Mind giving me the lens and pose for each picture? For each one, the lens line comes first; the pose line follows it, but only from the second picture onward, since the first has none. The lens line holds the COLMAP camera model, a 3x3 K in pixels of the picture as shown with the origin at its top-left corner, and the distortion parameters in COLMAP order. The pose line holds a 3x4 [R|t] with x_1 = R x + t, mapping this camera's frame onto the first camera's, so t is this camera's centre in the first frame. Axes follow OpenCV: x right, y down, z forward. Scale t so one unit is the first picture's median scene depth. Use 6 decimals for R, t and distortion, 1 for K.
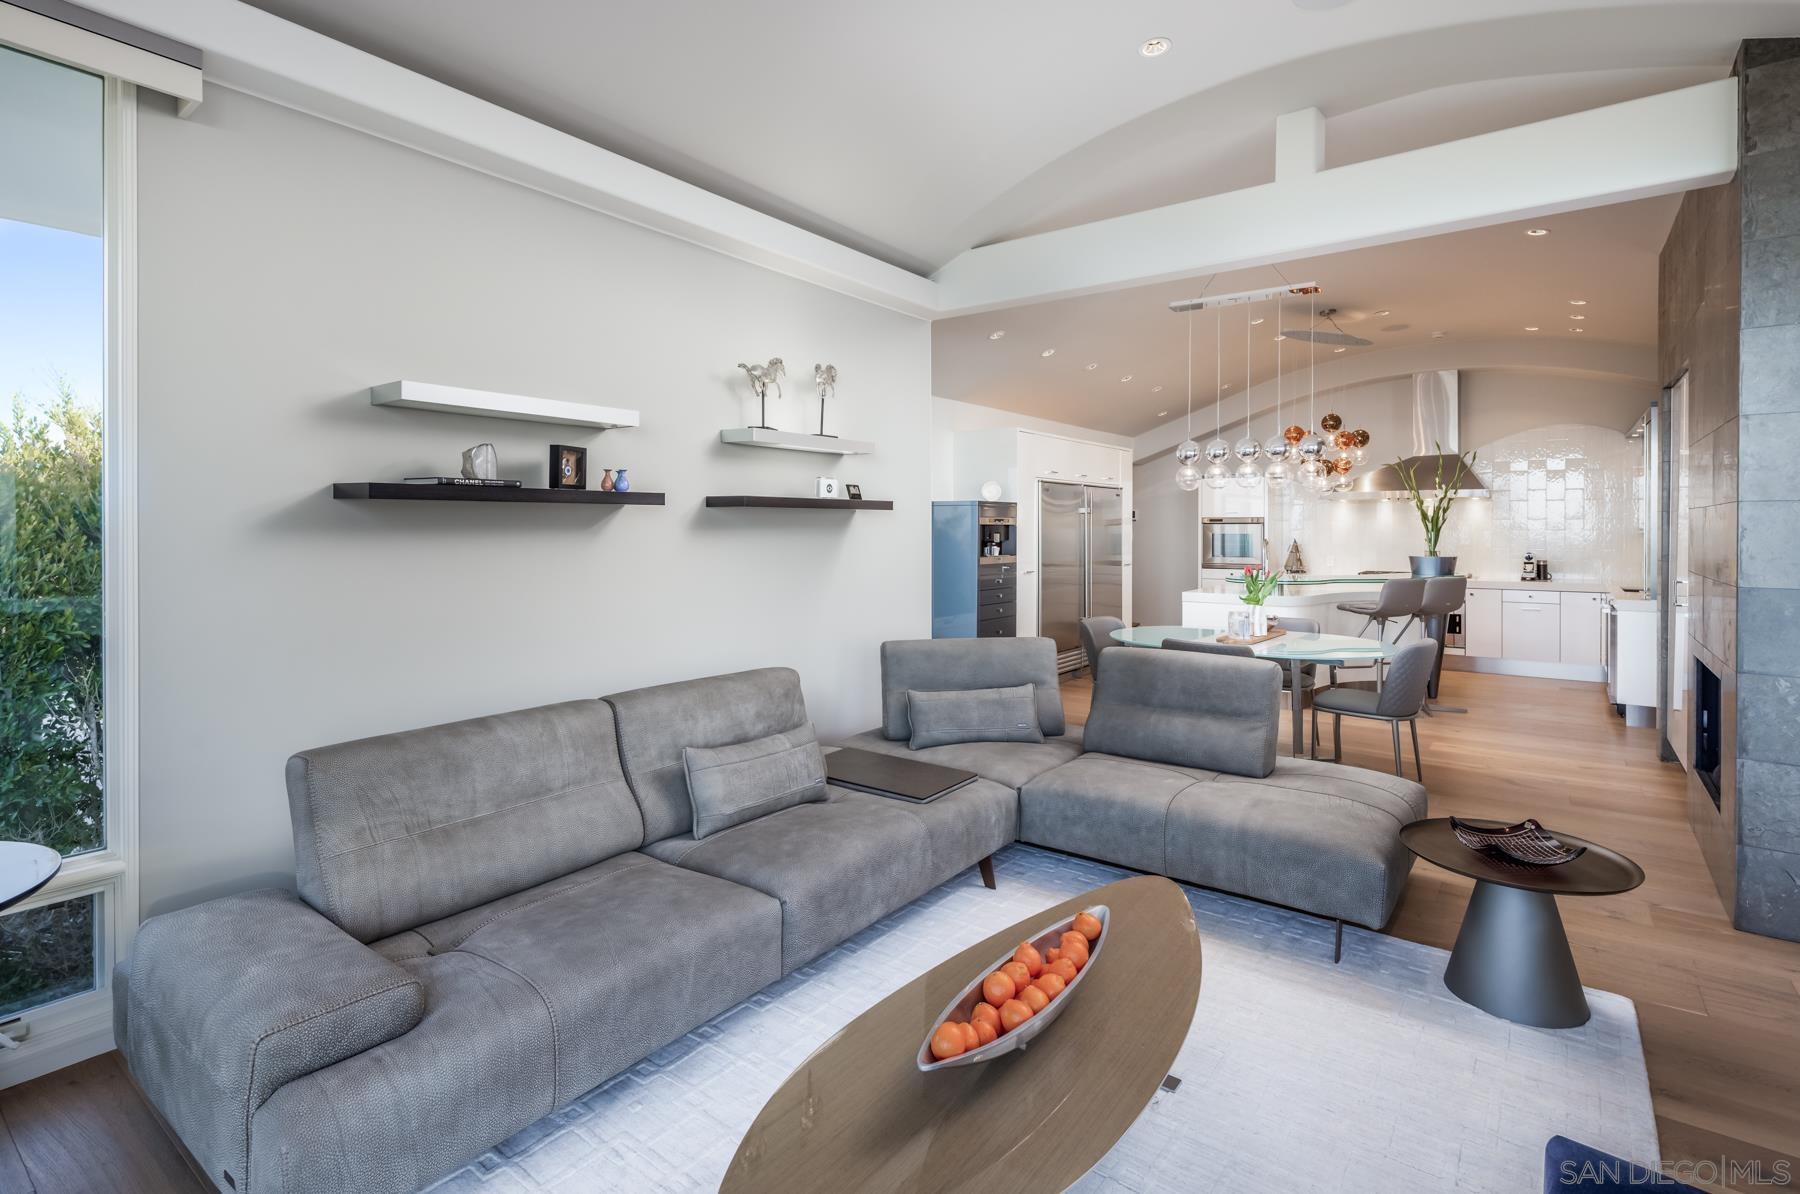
lens RADIAL K [[865.2, 0, 892.1], [0, 865.2, 534.7], [0, 0, 1]] dist [-0.002220, -0.000847]
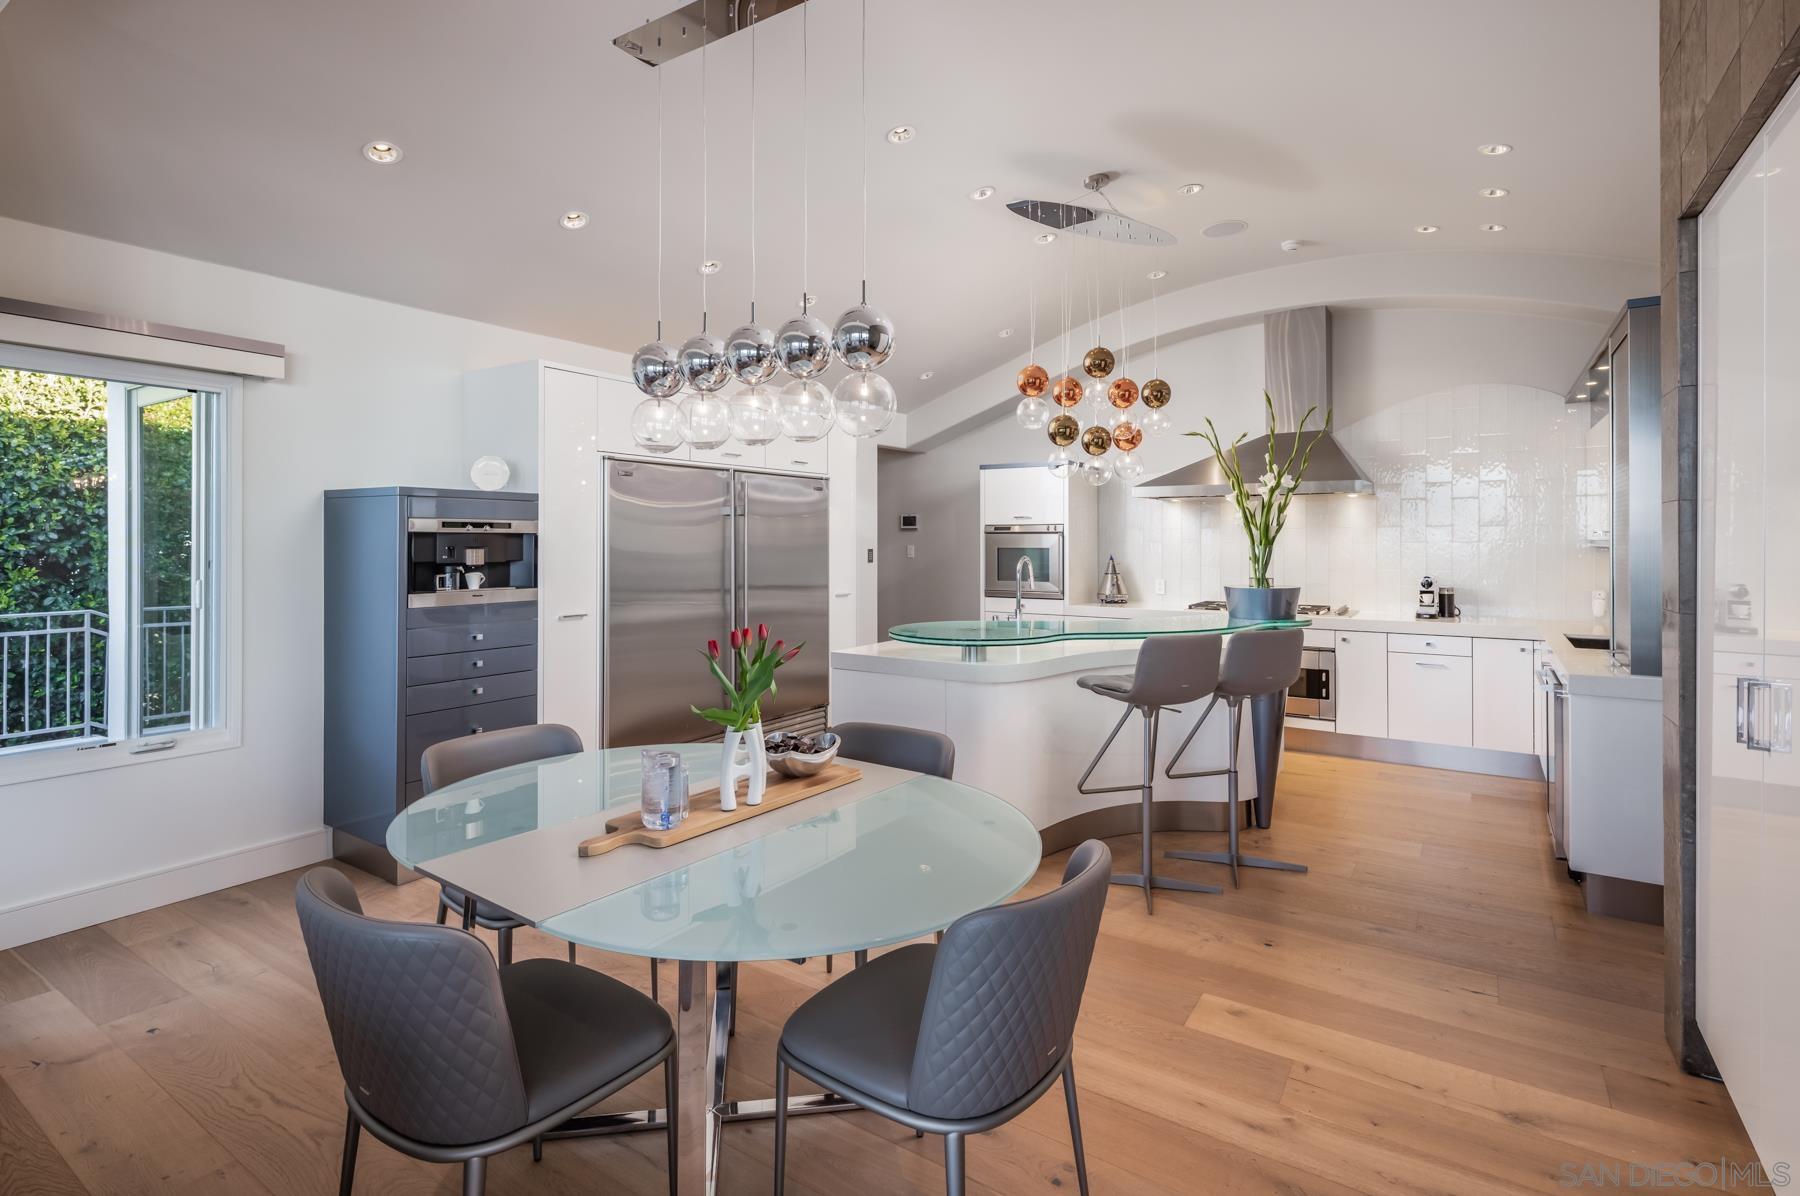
lens RADIAL K [[865.2, 0, 892.1], [0, 865.2, 535.7], [0, 0, 1]] dist [-0.002220, -0.000847]
pose [[0.998318, 0.000317, 0.057970, 0.340829], [0.000364, 0.999931, -0.011734, -0.003046], [-0.057970, 0.011735, 0.998249, 0.426555]]
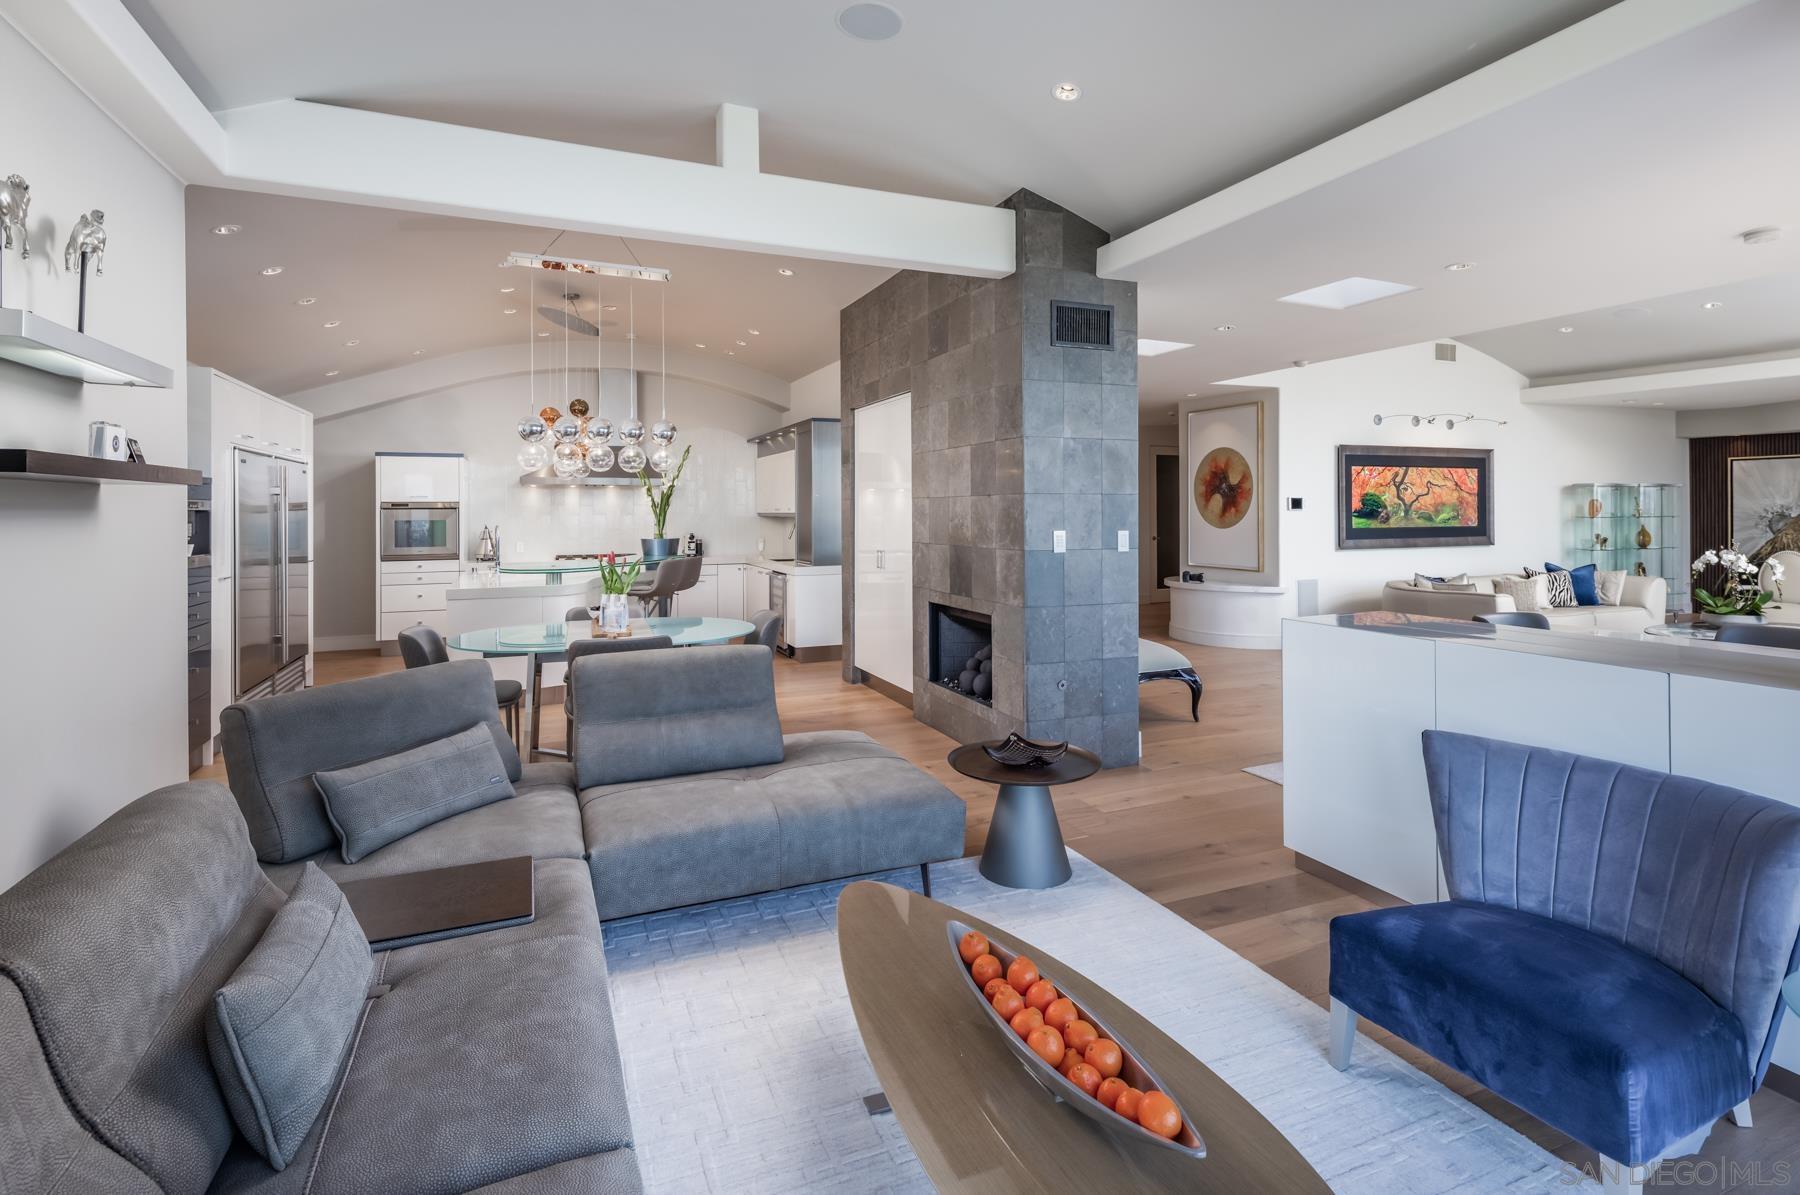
lens RADIAL K [[869.4, 0, 903.2], [0, 869.4, 512.7], [0, 0, 1]] dist [0.016958, -0.017540]
pose [[0.494992, -0.003440, 0.868890, -0.186062], [0.010668, 0.999941, -0.002118, -0.002058], [-0.868832, 0.010318, 0.495000, 0.182306]]
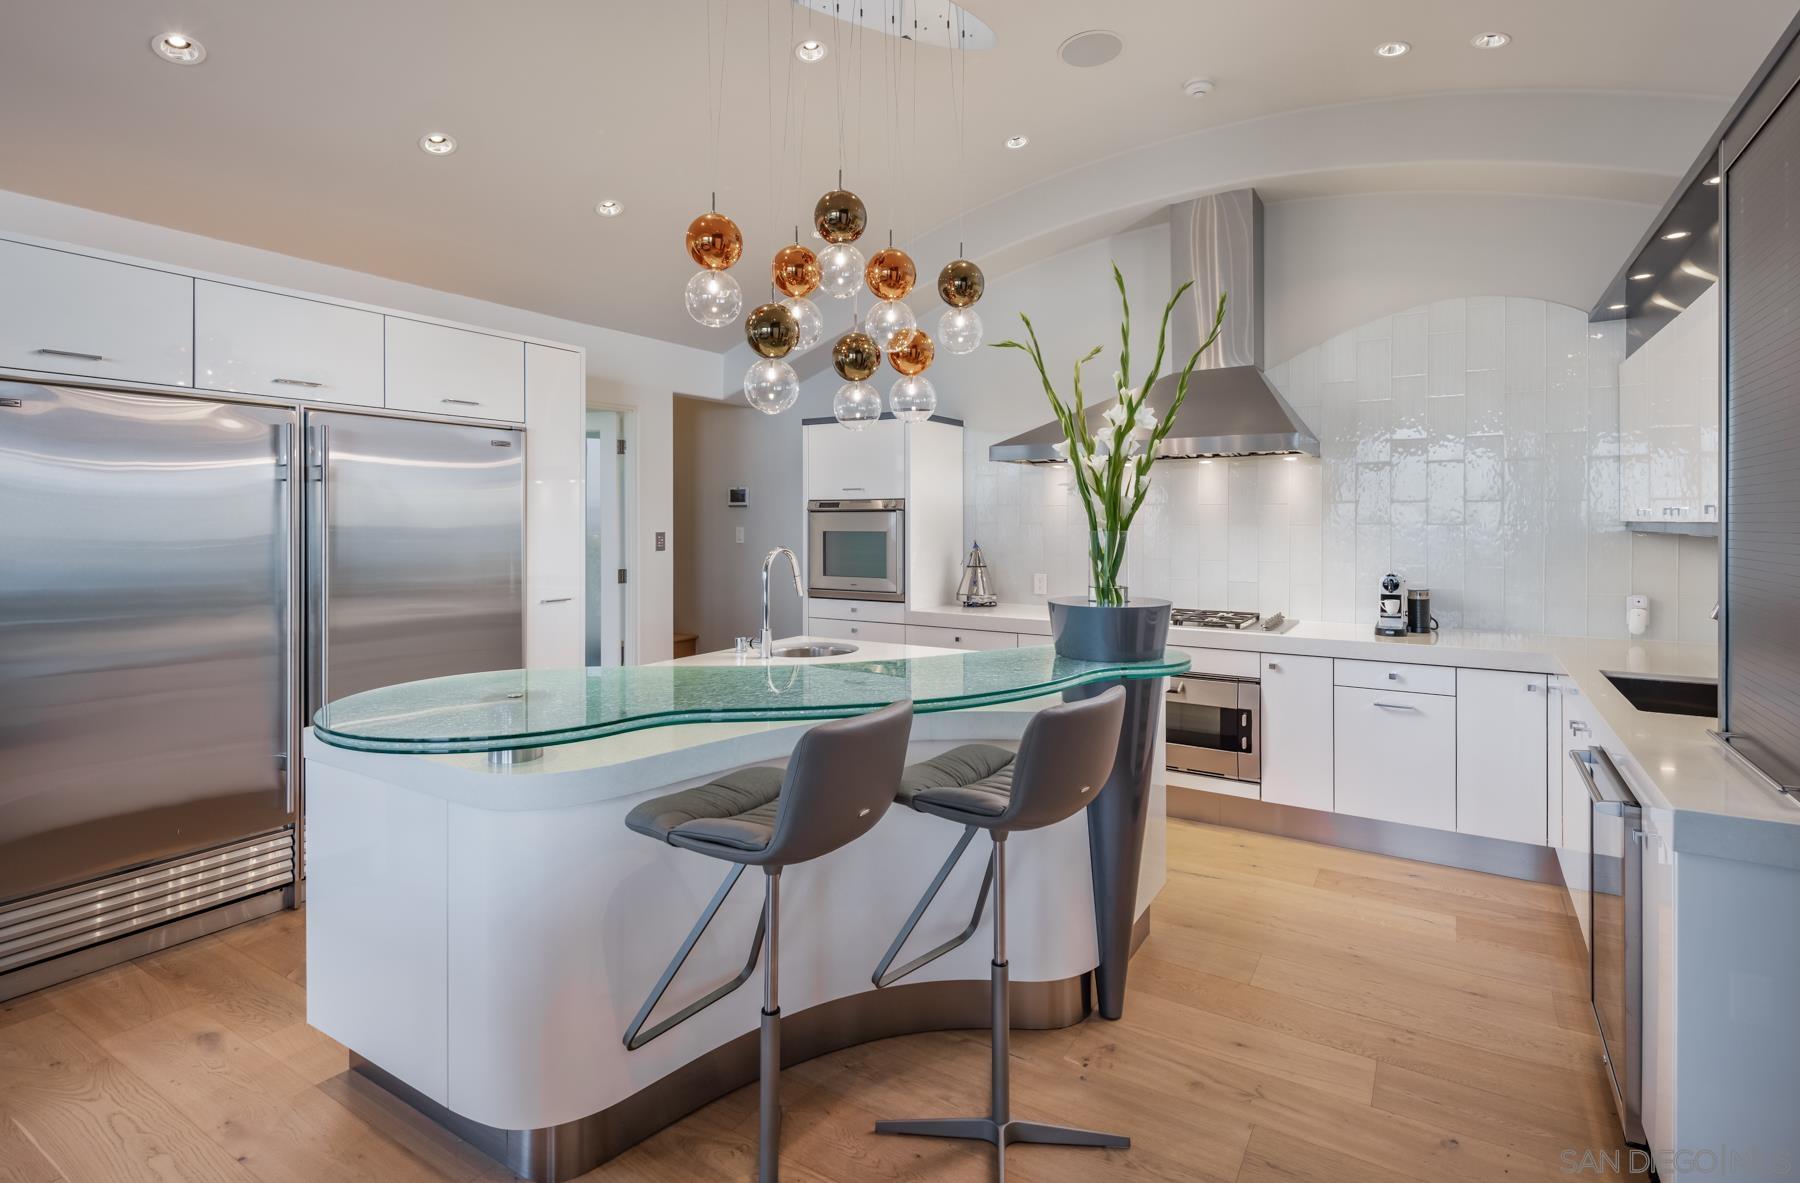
lens RADIAL K [[871.9, 0, 906.7], [0, 871.9, 520.7], [0, 0, 1]] dist [-0.000926, -0.000955]
pose [[0.995216, 0.000969, 0.097694, 0.514508], [-0.000355, 0.999980, -0.006305, -0.004885], [-0.097698, 0.006240, 0.995197, 0.666714]]
